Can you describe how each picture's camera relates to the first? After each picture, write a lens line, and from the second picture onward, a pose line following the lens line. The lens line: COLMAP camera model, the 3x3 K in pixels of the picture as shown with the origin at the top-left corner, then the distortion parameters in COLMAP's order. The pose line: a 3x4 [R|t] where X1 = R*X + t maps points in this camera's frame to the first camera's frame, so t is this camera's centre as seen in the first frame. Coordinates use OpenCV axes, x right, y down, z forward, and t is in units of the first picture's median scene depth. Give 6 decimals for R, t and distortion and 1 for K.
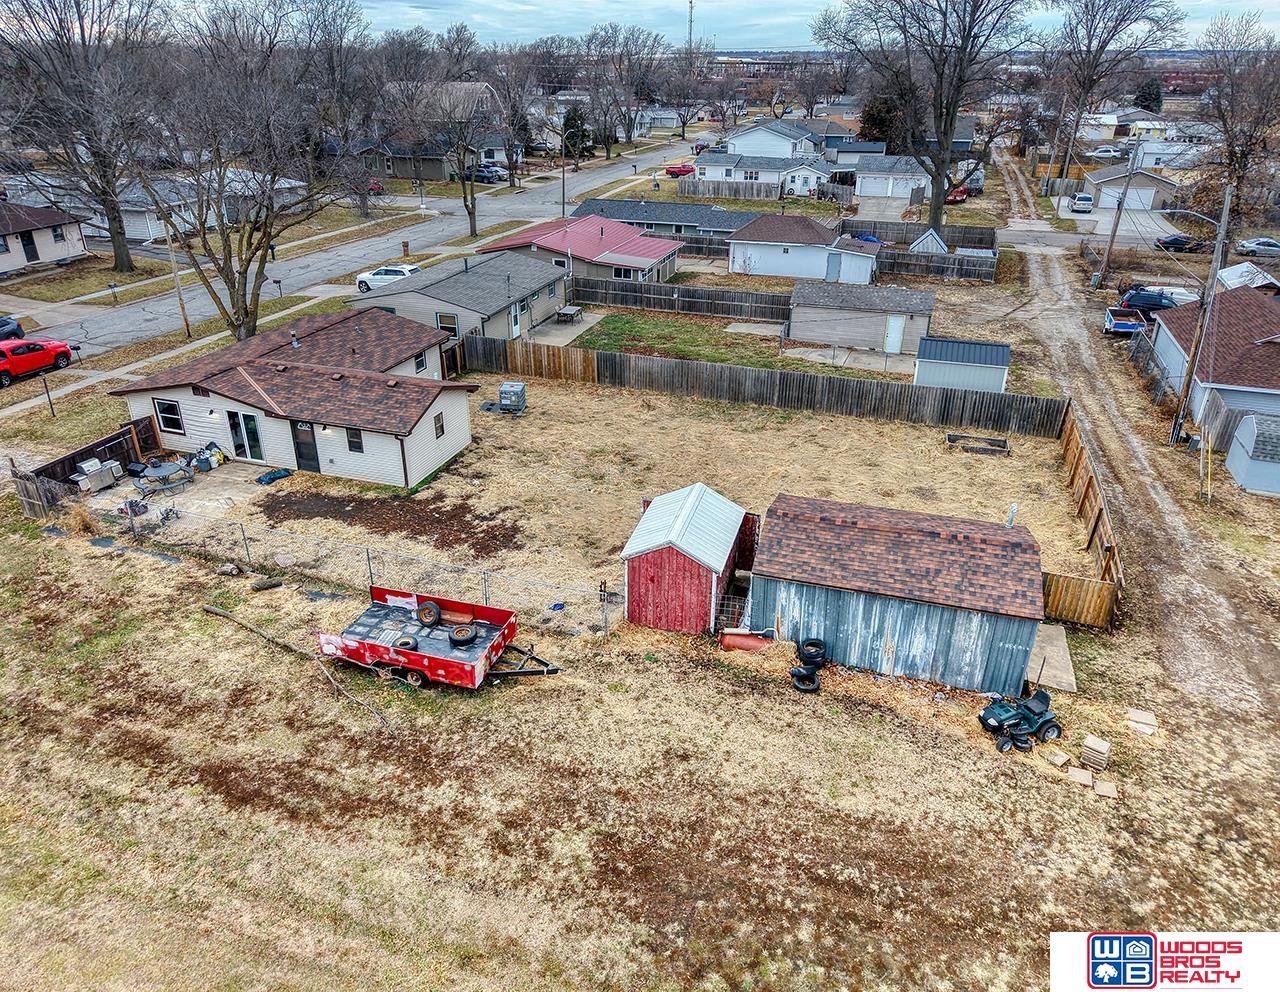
lens RADIAL K [[907.2, 0, 640.0], [0, 907.2, 496.0], [0, 0, 1]] dist [0.002545, -0.000032]
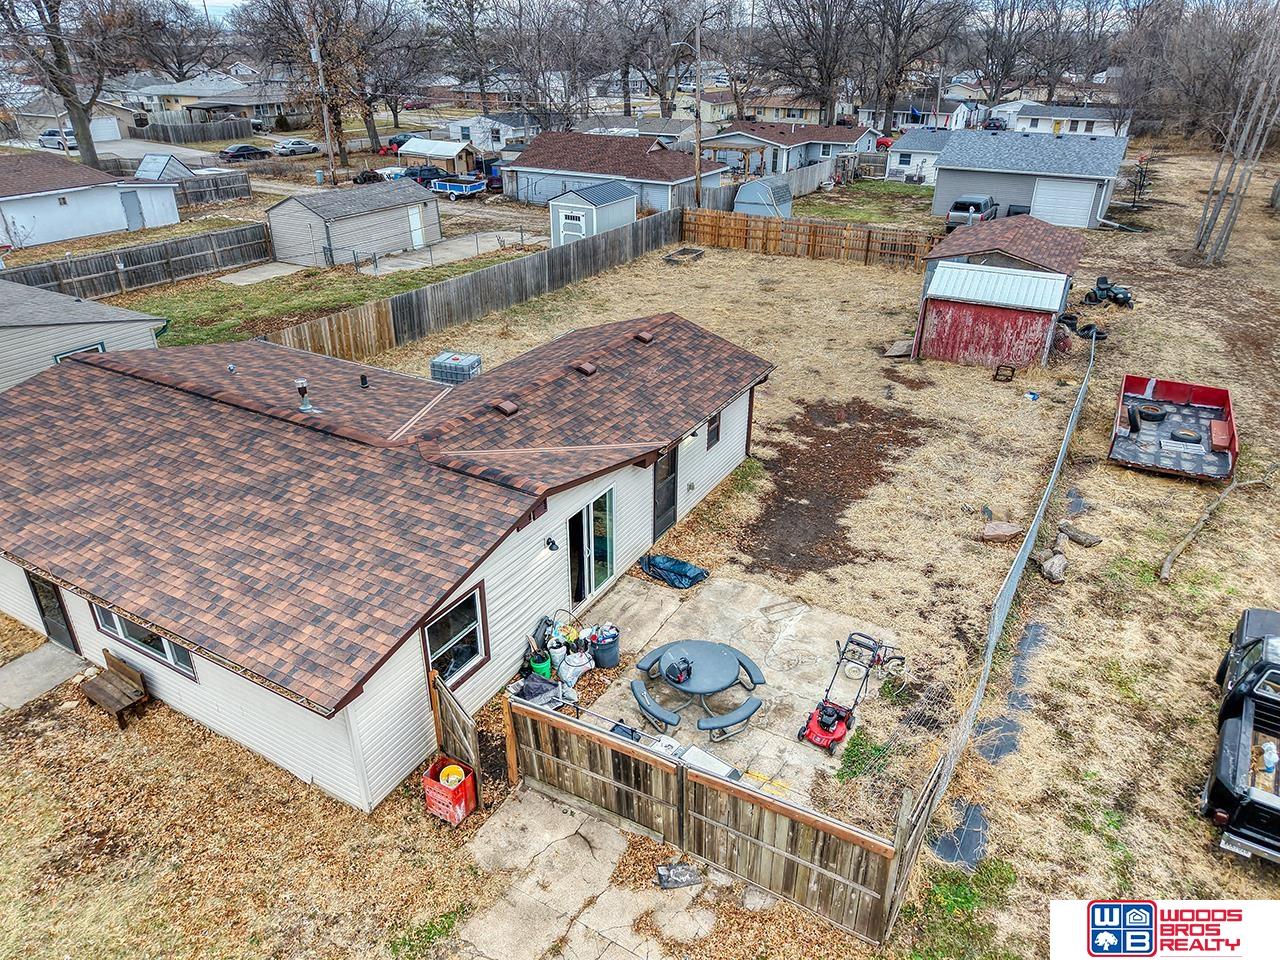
lens RADIAL K [[857.8, 0, 640.0], [0, 857.8, 480.0], [0, 0, 1]] dist [0.034202, -0.046854]
pose [[0.186968, -0.448750, 0.873880, -0.870458], [0.424007, 0.839303, 0.340277, -0.255617], [-0.886150, 0.306910, 0.347195, 0.897179]]
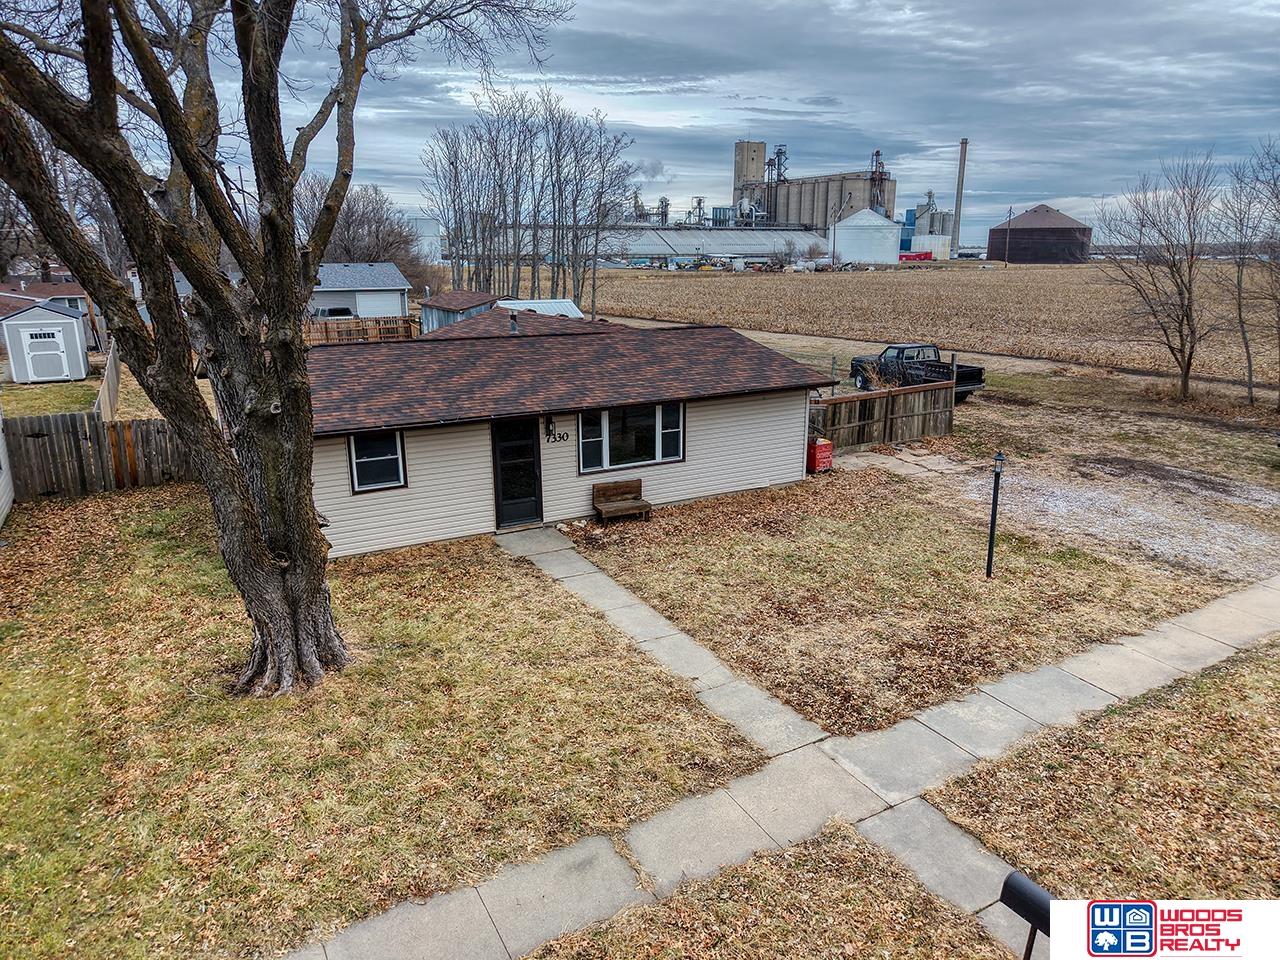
lens RADIAL K [[857.8, 0, 640.0], [0, 857.8, 480.0], [0, 0, 1]] dist [0.034202, -0.046854]
pose [[-0.748027, -0.171134, 0.641224, -0.944529], [0.290932, 0.783843, 0.548588, -0.435519], [-0.596501, 0.596912, -0.536547, 1.565784]]
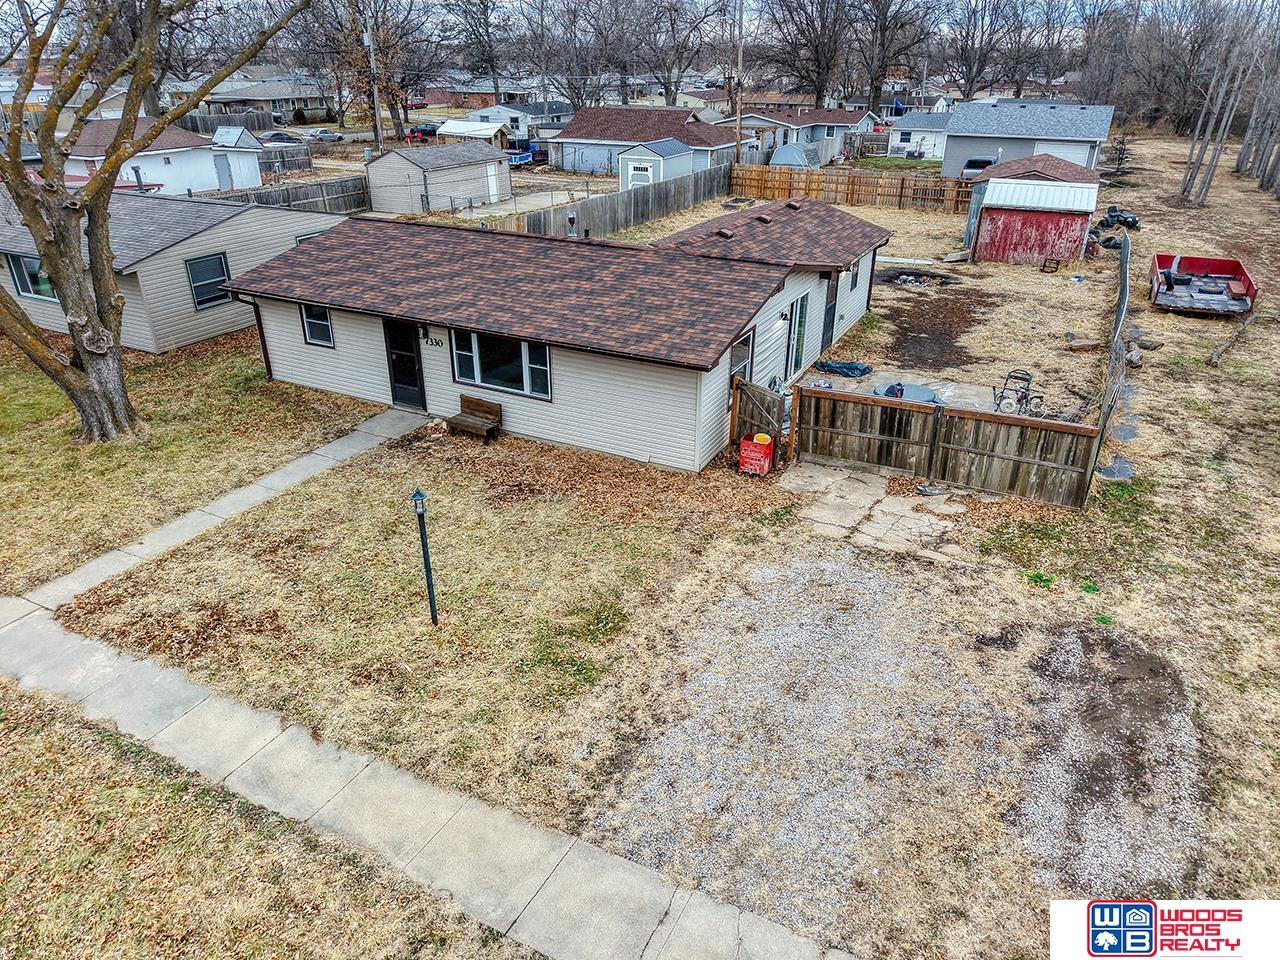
lens RADIAL K [[857.8, 0, 640.0], [0, 857.8, 480.0], [0, 0, 1]] dist [0.034202, -0.046854]
pose [[0.143498, -0.438043, 0.887427, -1.097845], [0.427984, 0.835987, 0.343447, -0.250228], [-0.892322, 0.330521, 0.307438, 1.041936]]
